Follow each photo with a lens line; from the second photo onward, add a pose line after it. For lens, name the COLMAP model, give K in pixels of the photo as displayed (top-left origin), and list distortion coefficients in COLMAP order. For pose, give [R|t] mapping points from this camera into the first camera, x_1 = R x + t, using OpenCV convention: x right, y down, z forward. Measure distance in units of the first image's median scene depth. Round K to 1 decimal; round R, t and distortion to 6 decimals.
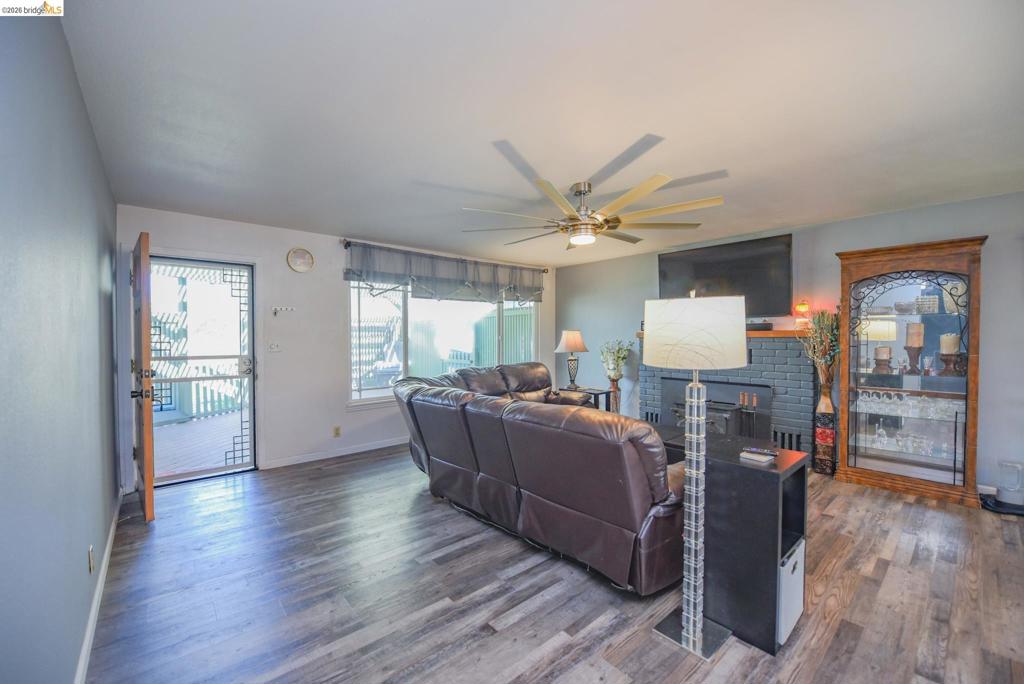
lens RADIAL K [[407.7, 0, 512.0], [0, 407.7, 336.9], [0, 0, 1]] dist [-0.001475, -0.000501]
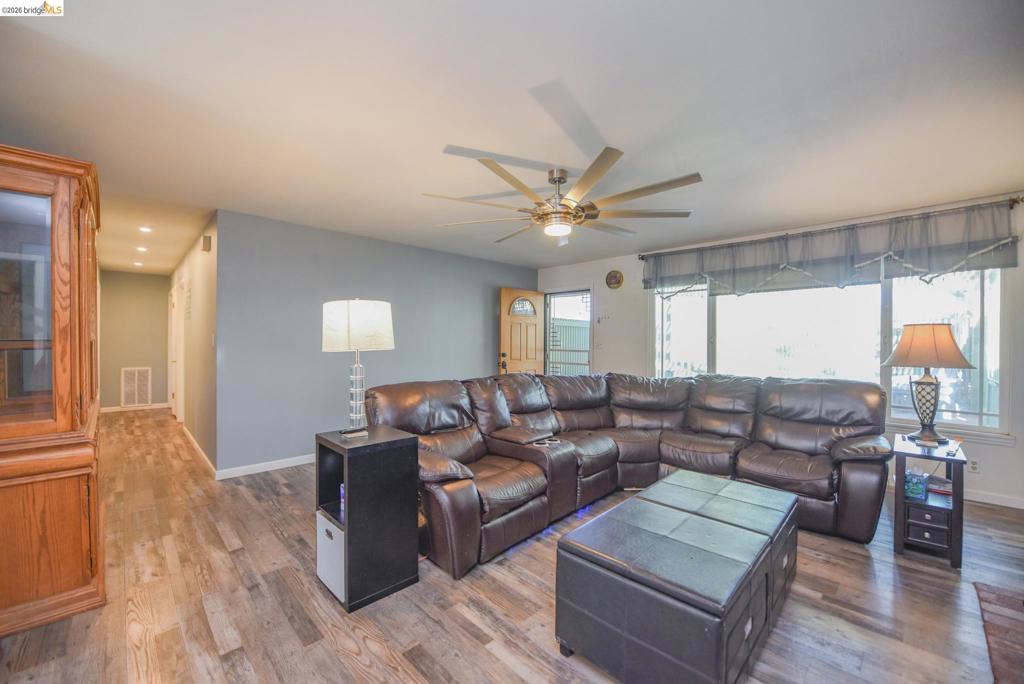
lens RADIAL K [[400.4, 0, 512.0], [0, 400.4, 342.0], [0, 0, 1]] dist [0.001887, 0.000324]
pose [[0.068906, 0.007767, -0.997593, 0.694117], [-0.017067, 0.999833, 0.006605, 0.010002], [0.997477, 0.016570, 0.069027, 0.541097]]
